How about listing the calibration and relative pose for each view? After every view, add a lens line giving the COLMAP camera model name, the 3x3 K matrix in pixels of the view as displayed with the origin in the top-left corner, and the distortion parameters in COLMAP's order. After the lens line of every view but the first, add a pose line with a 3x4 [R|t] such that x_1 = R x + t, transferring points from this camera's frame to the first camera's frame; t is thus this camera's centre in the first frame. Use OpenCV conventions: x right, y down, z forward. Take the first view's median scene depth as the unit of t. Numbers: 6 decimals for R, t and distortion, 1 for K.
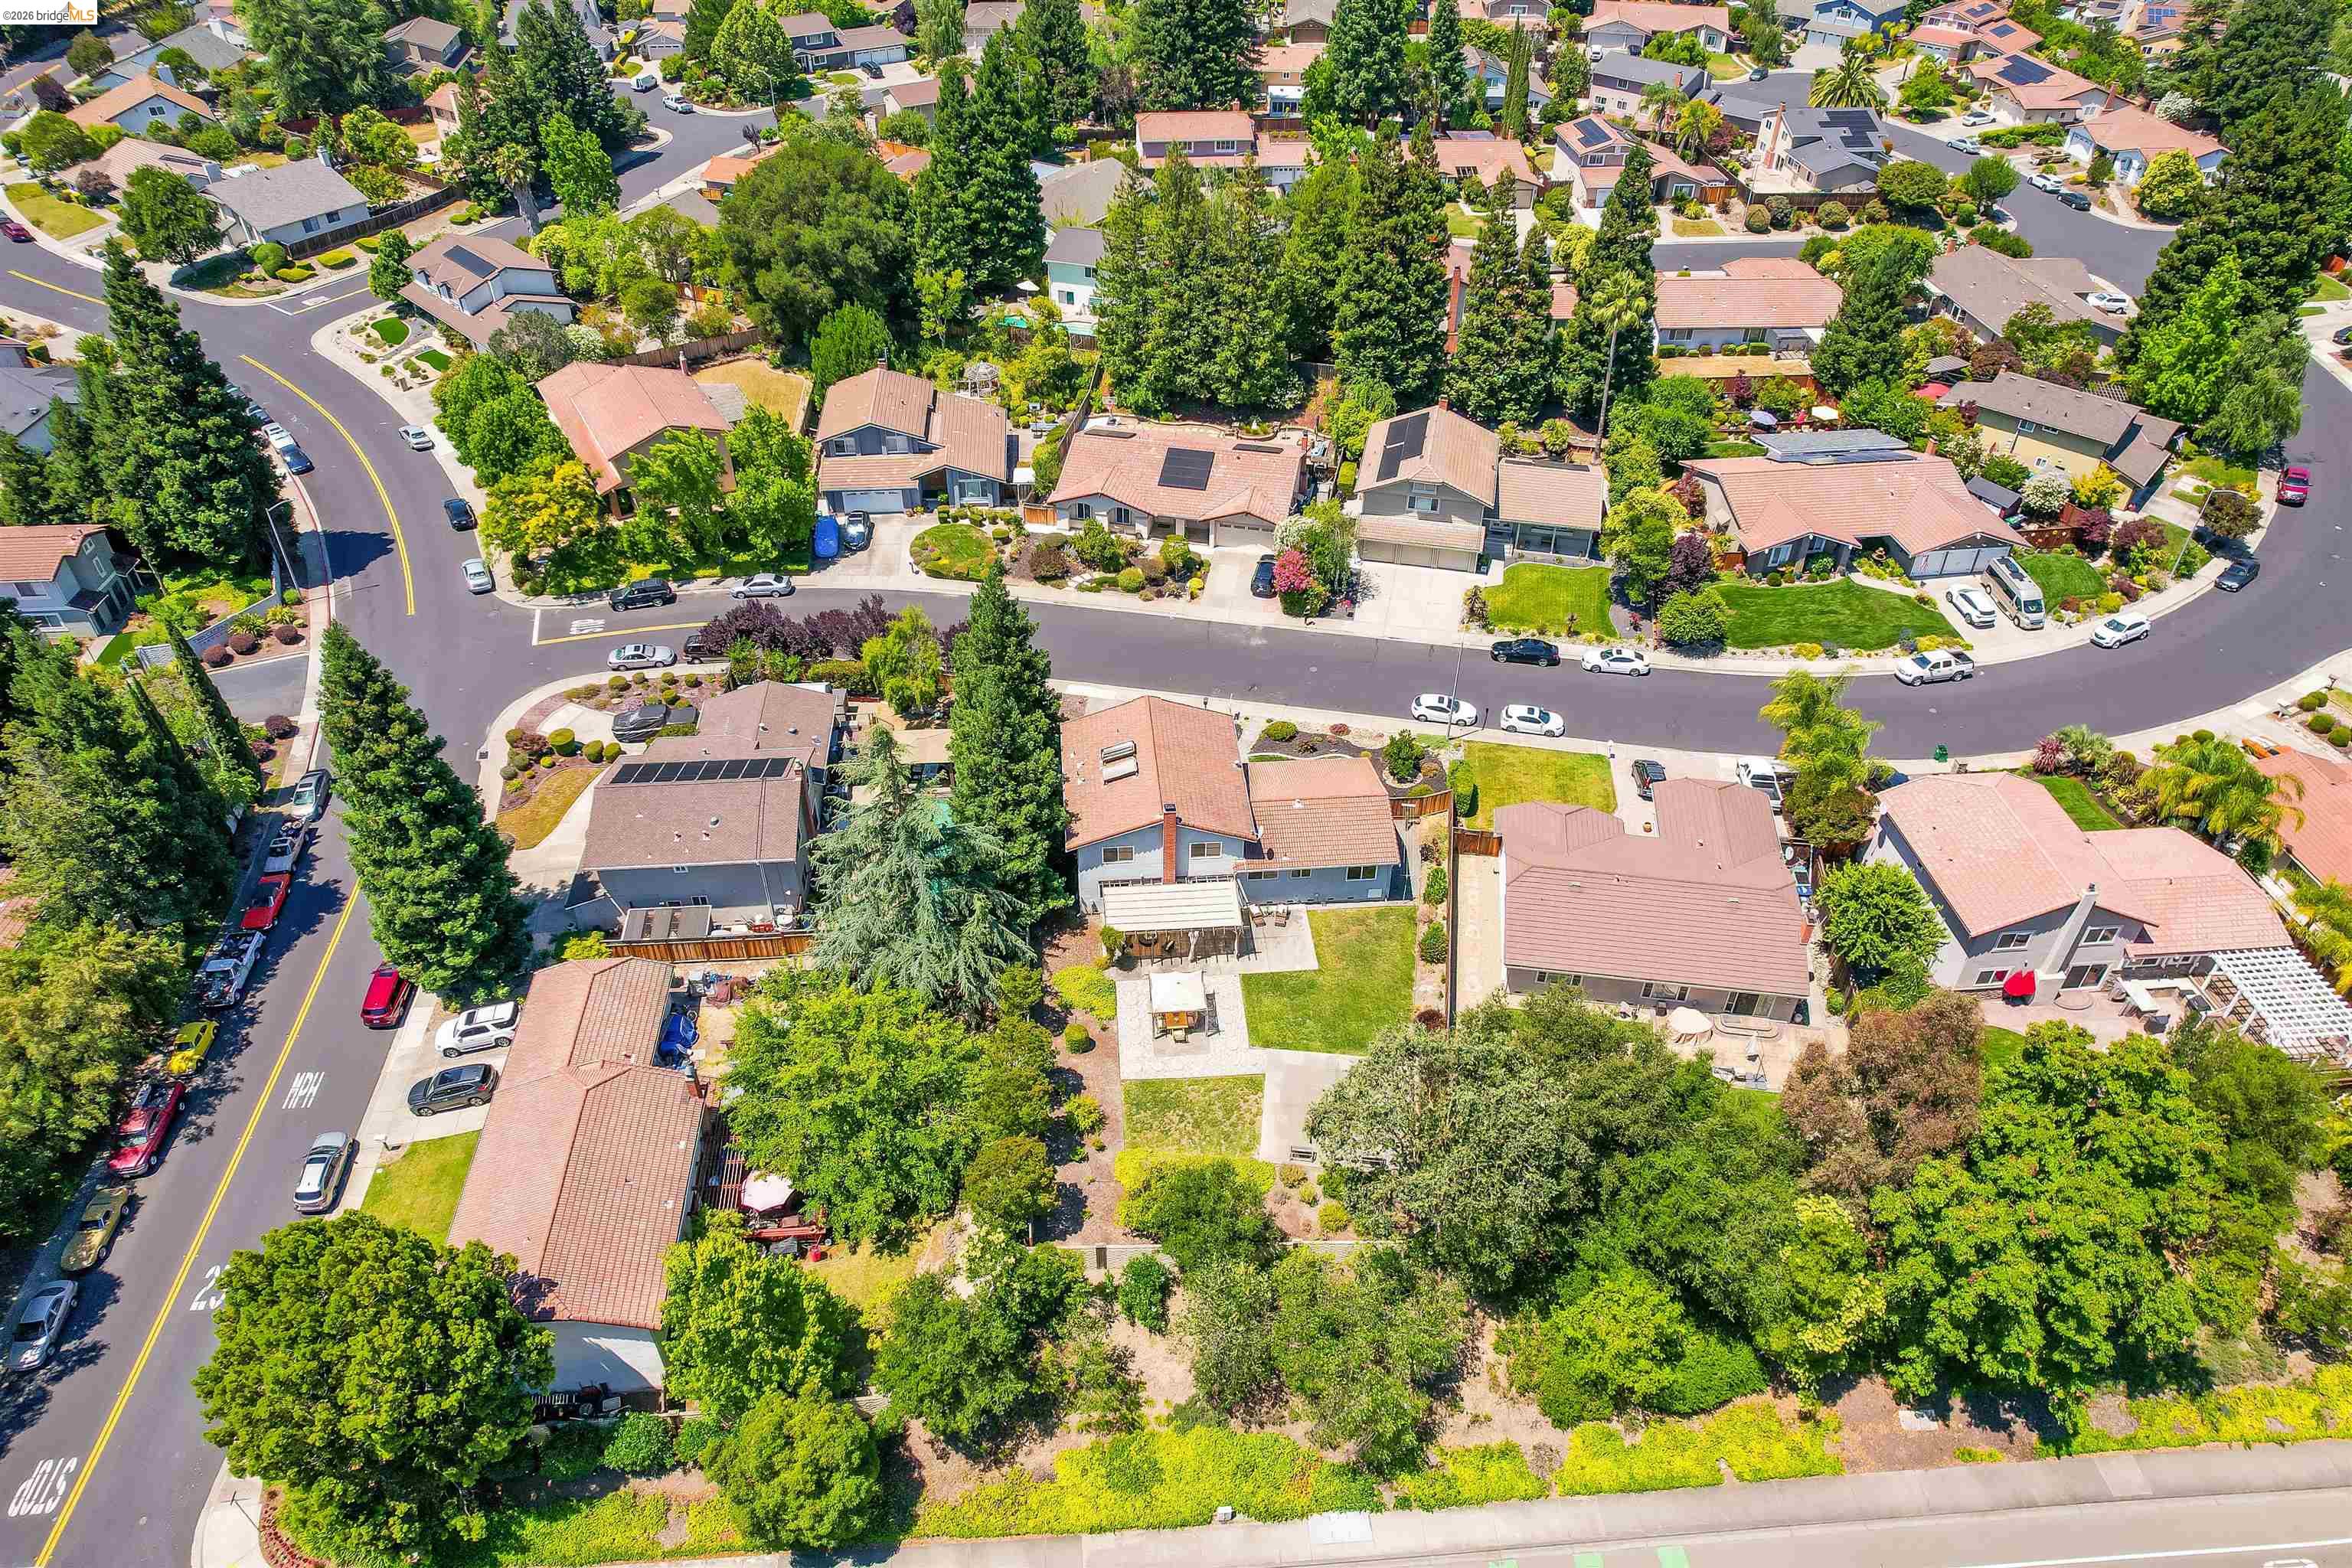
lens RADIAL K [[1503.0, 0, 1176.0], [0, 1503.0, 784.0], [0, 0, 1]] dist [-0.058973, 0.042310]
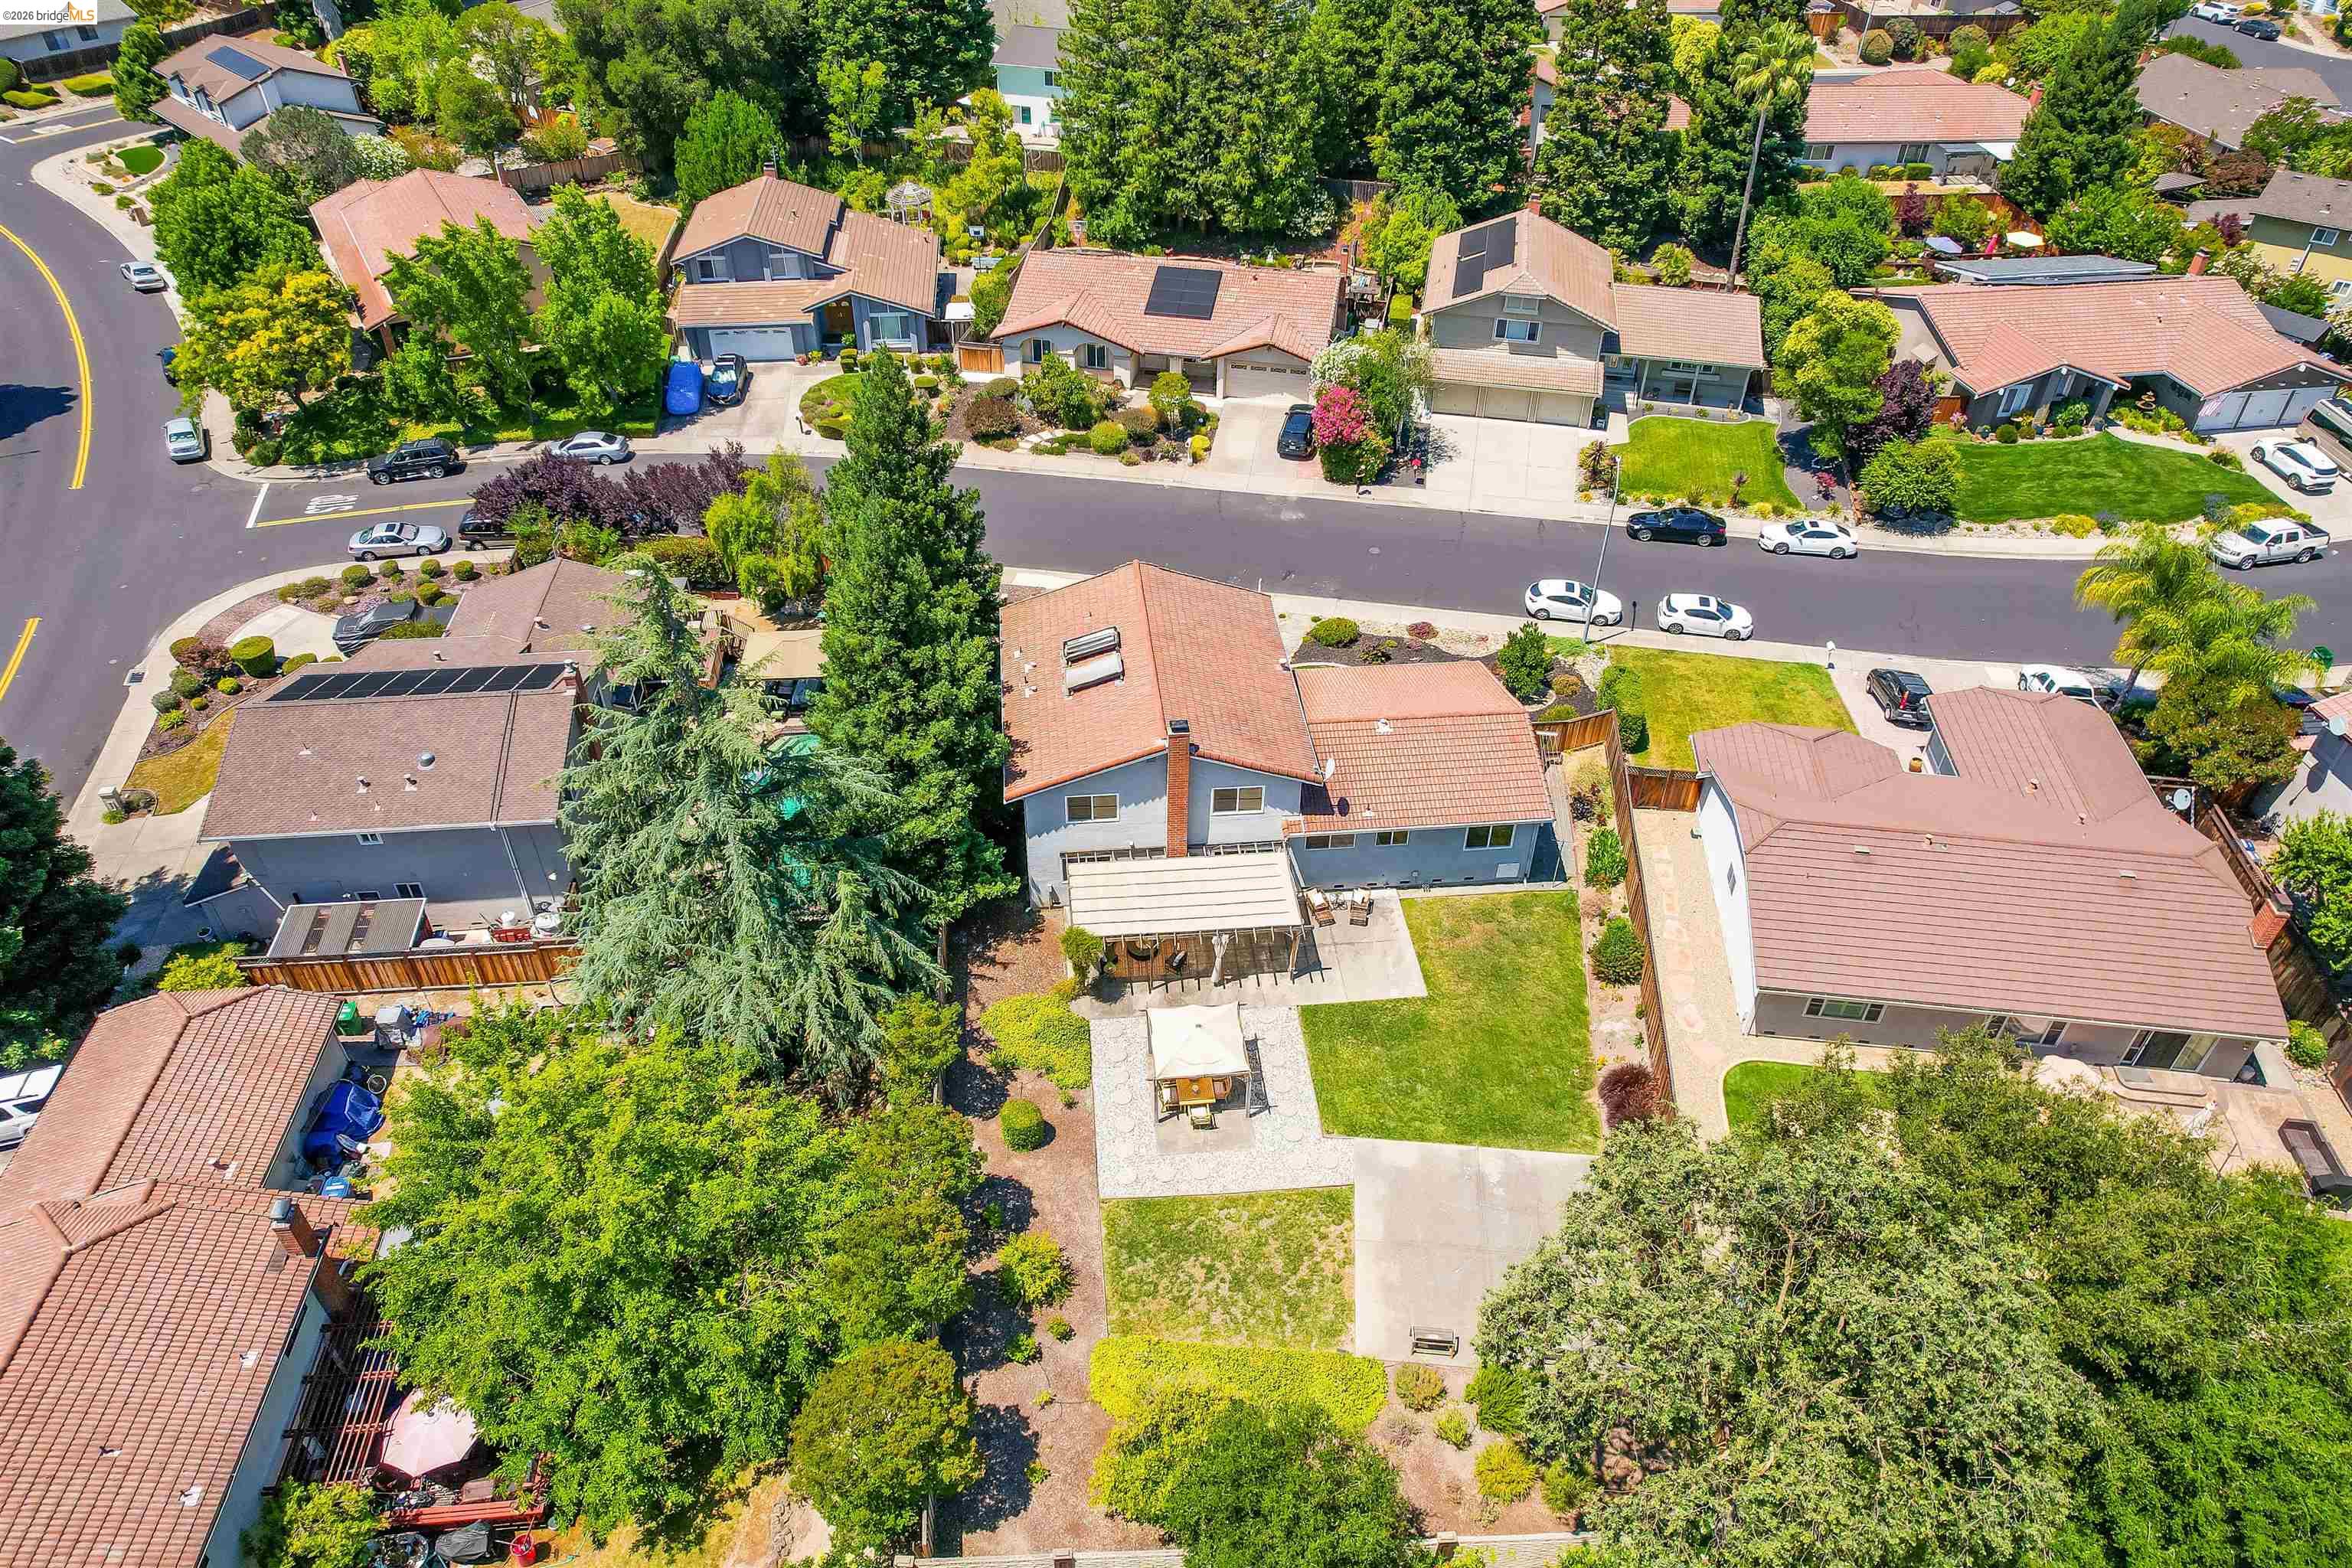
lens RADIAL K [[1543.4, 0, 1176.6], [0, 1543.4, 760.3], [0, 0, 1]] dist [-0.061681, 0.055457]
pose [[0.999833, -0.006427, 0.017081, -0.011109], [0.006645, 0.999897, -0.012724, 0.026204], [-0.016997, 0.012835, 0.999773, 0.278593]]
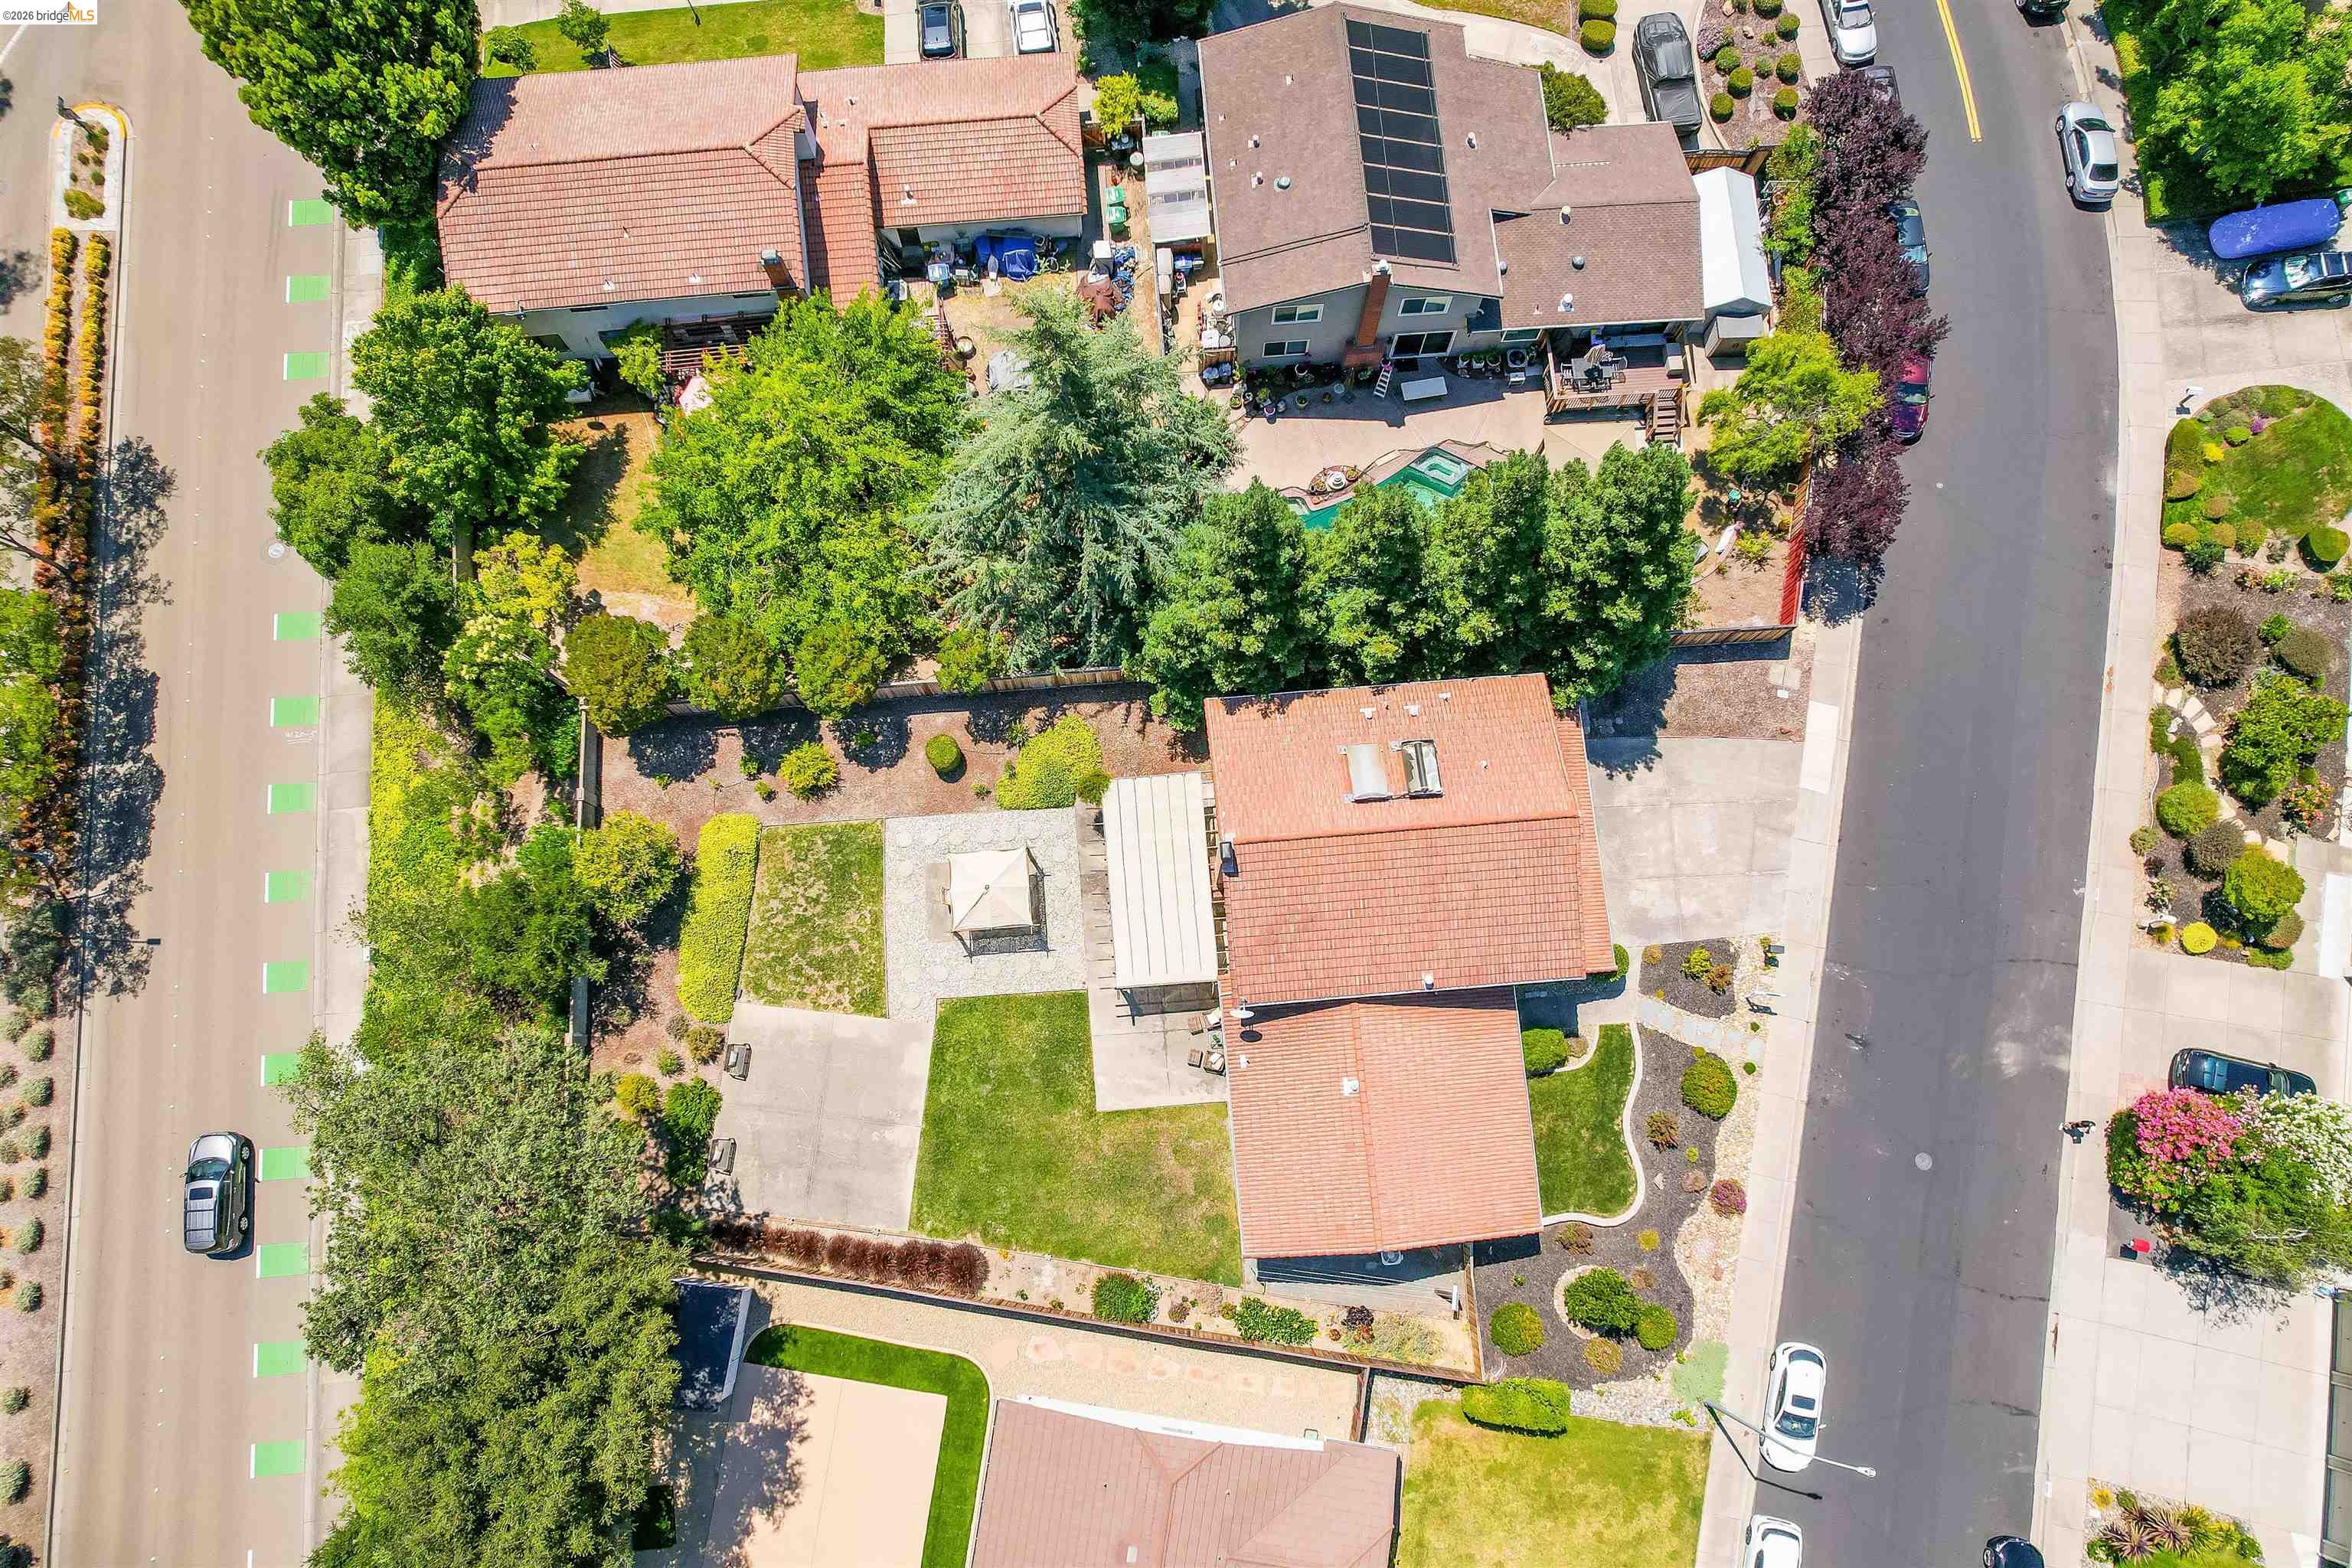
lens RADIAL K [[1503.0, 0, 1176.0], [0, 1503.0, 784.0], [0, 0, 1]] dist [-0.058973, 0.042310]
pose [[-0.000153, 0.980673, -0.195655, 0.059782], [-0.636421, 0.150821, 0.756453, -0.299086], [0.771342, 0.124635, 0.624098, 0.433813]]
